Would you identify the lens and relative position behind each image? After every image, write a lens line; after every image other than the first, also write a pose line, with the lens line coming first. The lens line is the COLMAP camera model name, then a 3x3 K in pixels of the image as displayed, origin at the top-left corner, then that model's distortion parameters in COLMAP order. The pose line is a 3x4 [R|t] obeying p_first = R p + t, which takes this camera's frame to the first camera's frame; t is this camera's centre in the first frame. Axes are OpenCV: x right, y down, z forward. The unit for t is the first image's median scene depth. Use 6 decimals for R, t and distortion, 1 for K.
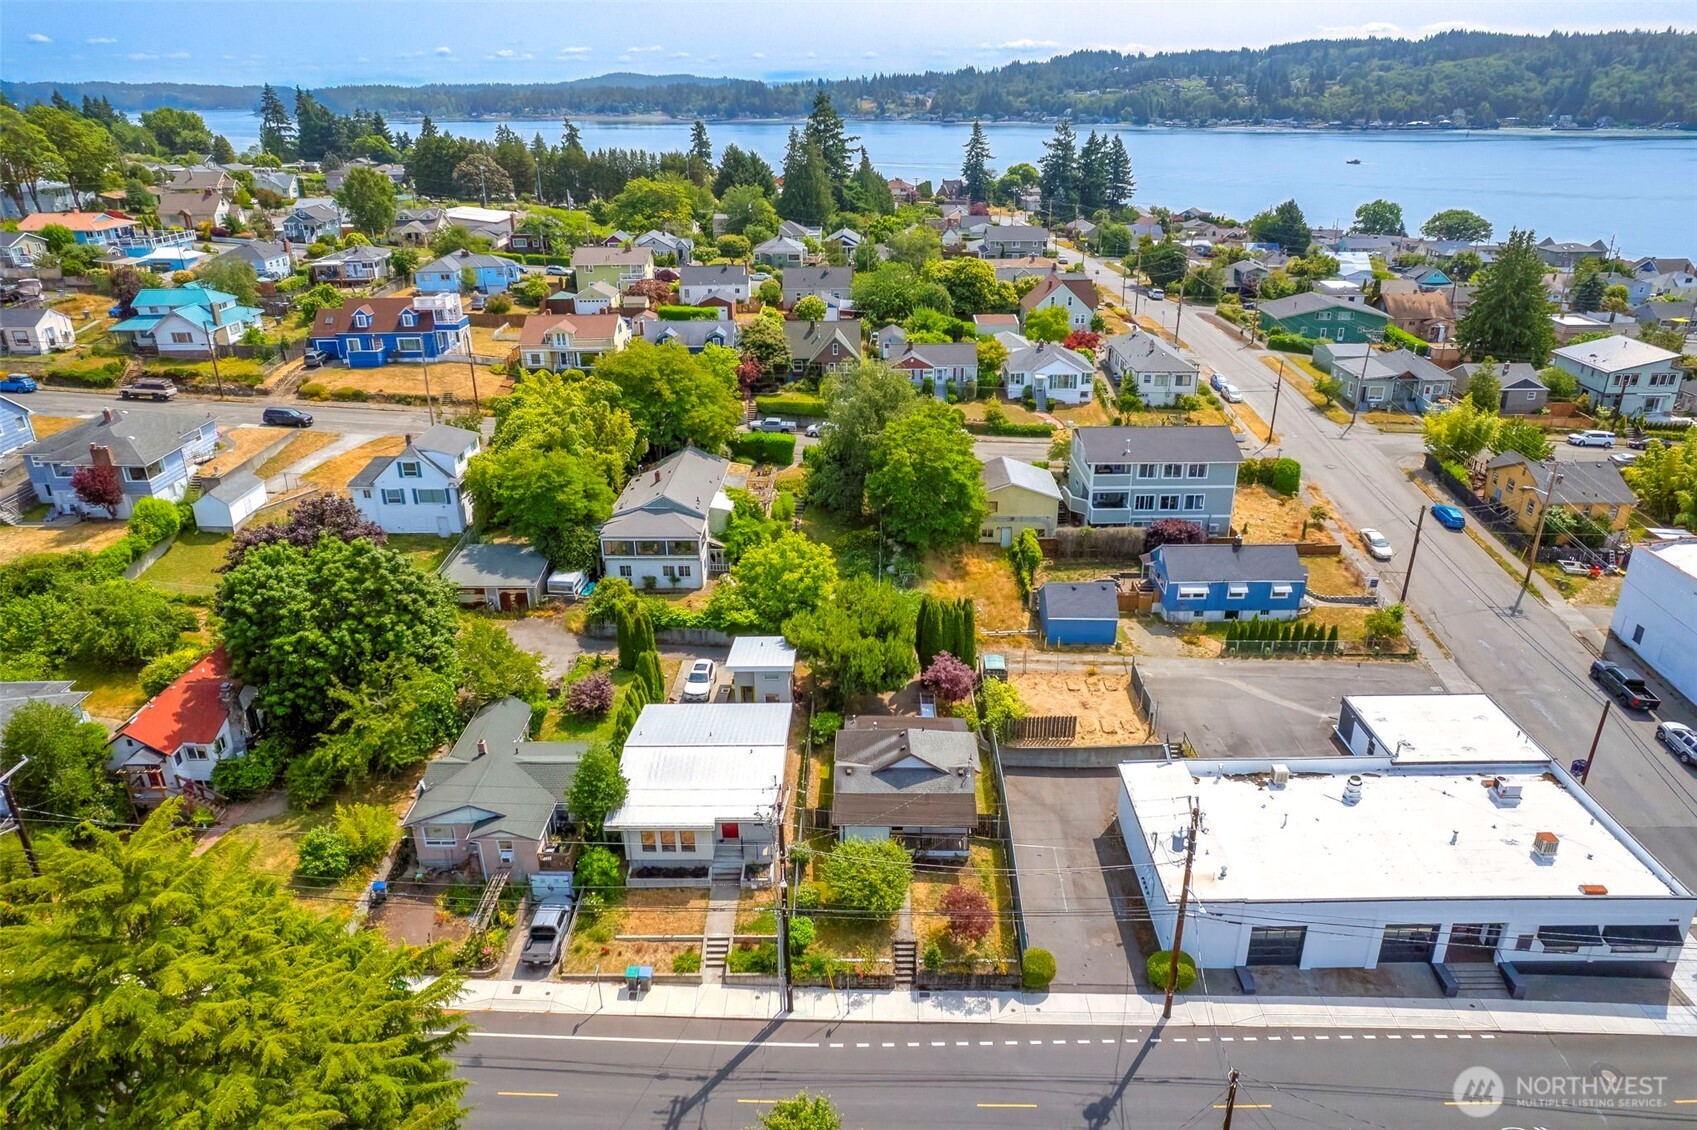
lens RADIAL K [[1091.6, 0, 851.6], [0, 1091.6, 566.0], [0, 0, 1]] dist [-0.069132, 0.063138]
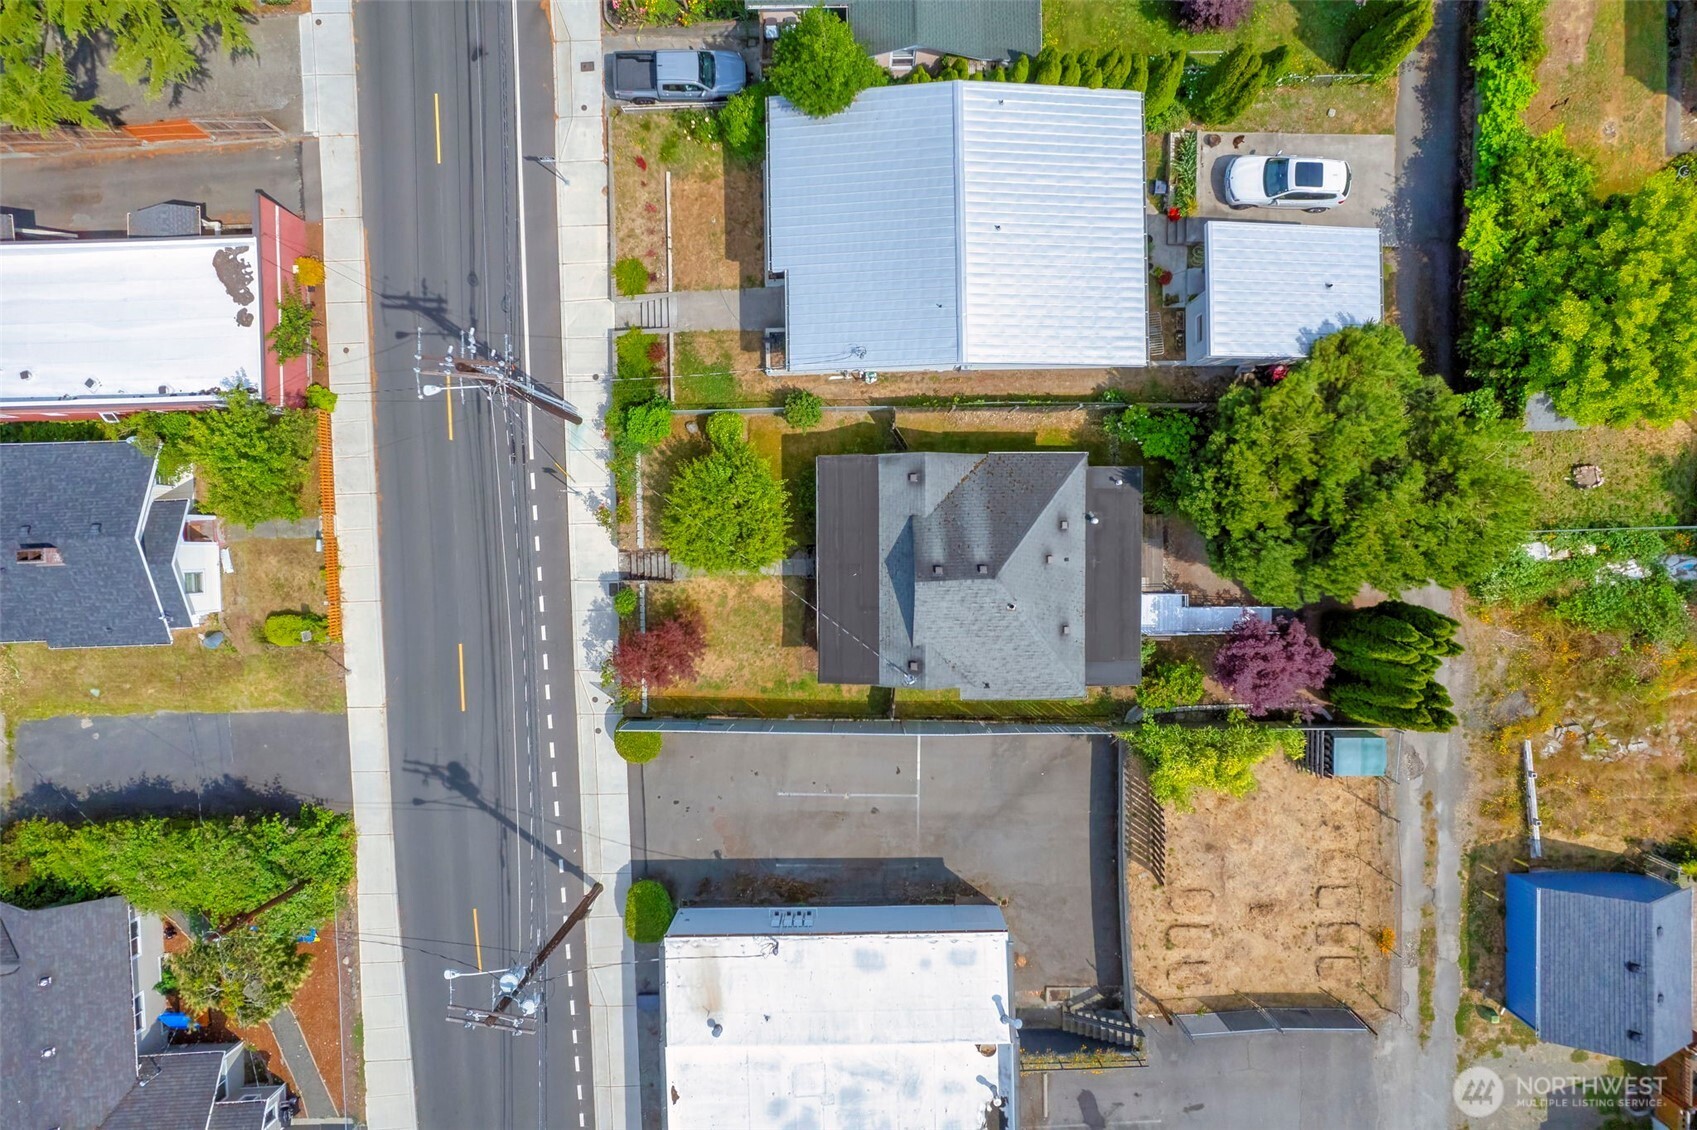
lens RADIAL K [[1091.6, 0, 851.6], [0, 1091.6, 566.0], [0, 0, 1]] dist [-0.069132, 0.063138]
pose [[0.025226, 0.999373, 0.024828, 0.021382], [-0.397551, -0.012759, 0.917491, -0.241753], [0.917233, -0.033015, 0.396980, 0.517676]]
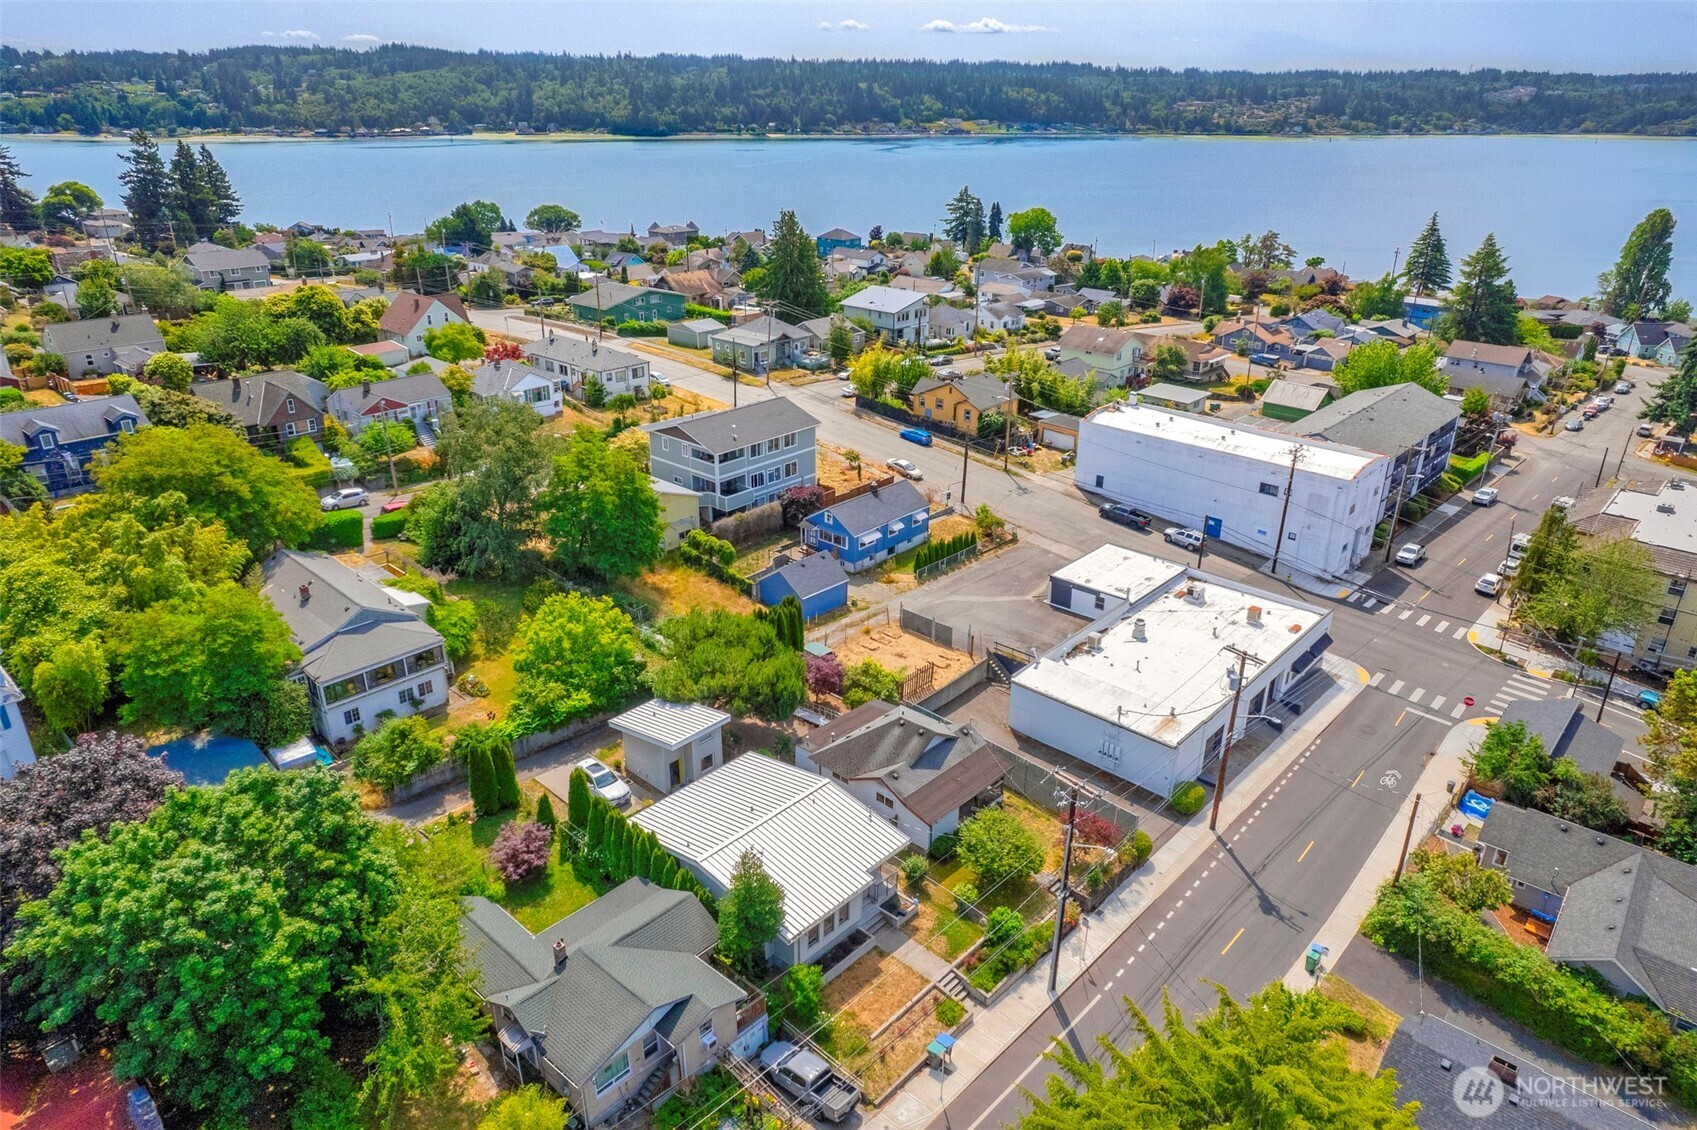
lens RADIAL K [[1076.5, 0, 841.0], [0, 1076.5, 569.2], [0, 0, 1]] dist [-0.067240, 0.060271]
pose [[0.666968, -0.284188, 0.688760, -0.465173], [0.283433, 0.951679, 0.118205, -0.084541], [-0.689071, 0.116379, 0.715288, 0.224347]]
